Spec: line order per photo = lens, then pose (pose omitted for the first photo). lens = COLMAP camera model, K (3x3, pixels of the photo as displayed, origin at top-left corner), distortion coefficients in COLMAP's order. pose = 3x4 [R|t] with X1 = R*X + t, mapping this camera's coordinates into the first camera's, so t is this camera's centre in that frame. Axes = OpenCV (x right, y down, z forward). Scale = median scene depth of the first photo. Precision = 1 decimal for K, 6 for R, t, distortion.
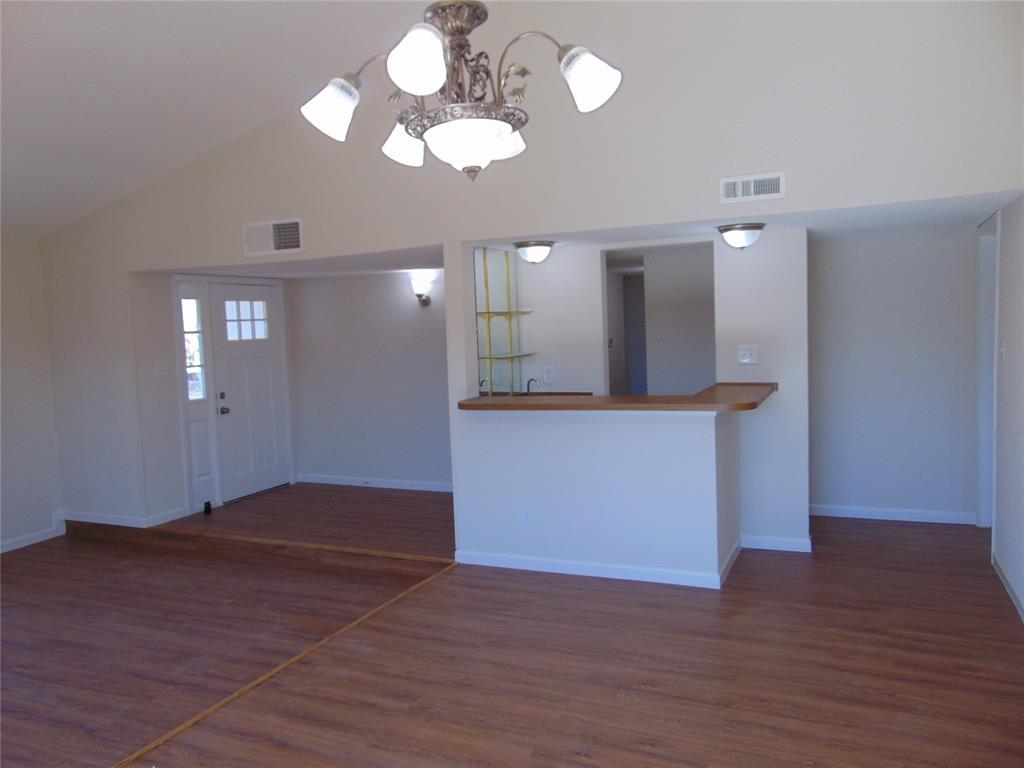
lens RADIAL K [[768.5, 0, 512.0], [0, 768.5, 384.0], [0, 0, 1]] dist [-0.043016, 0.087149]
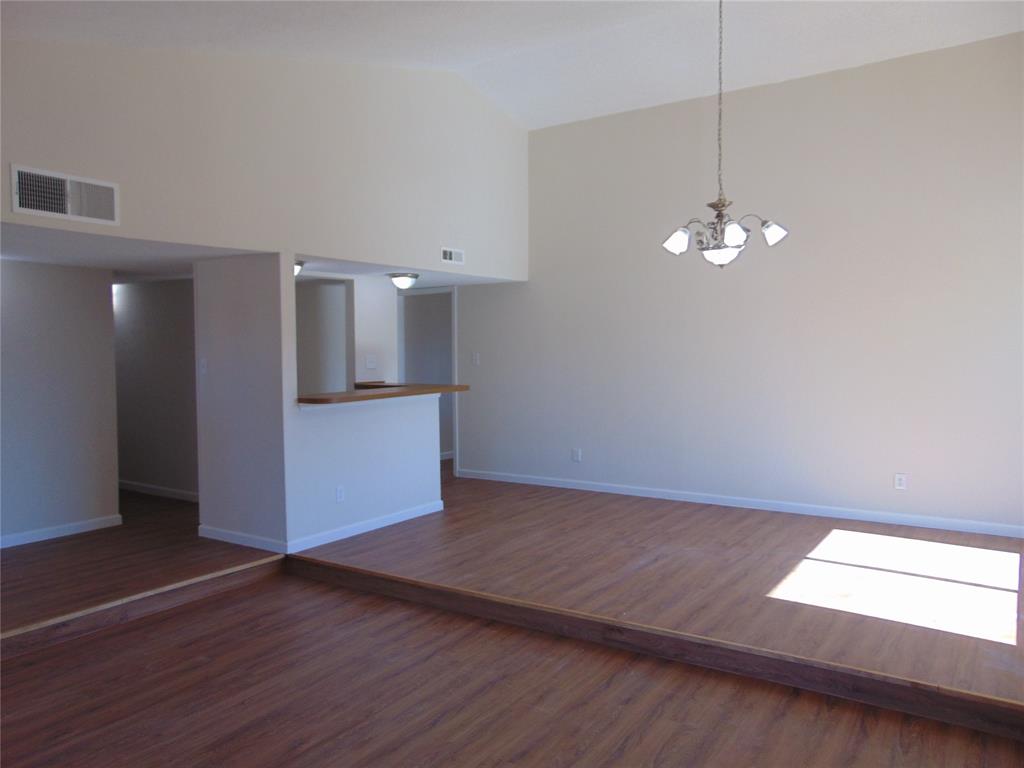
lens RADIAL K [[768.5, 0, 512.0], [0, 768.5, 384.0], [0, 0, 1]] dist [-0.043016, 0.087149]
pose [[0.161517, -0.009368, 0.986825, -1.247299], [0.077422, 0.996993, -0.003207, 0.031919], [-0.983828, 0.076920, 0.161757, 0.603925]]
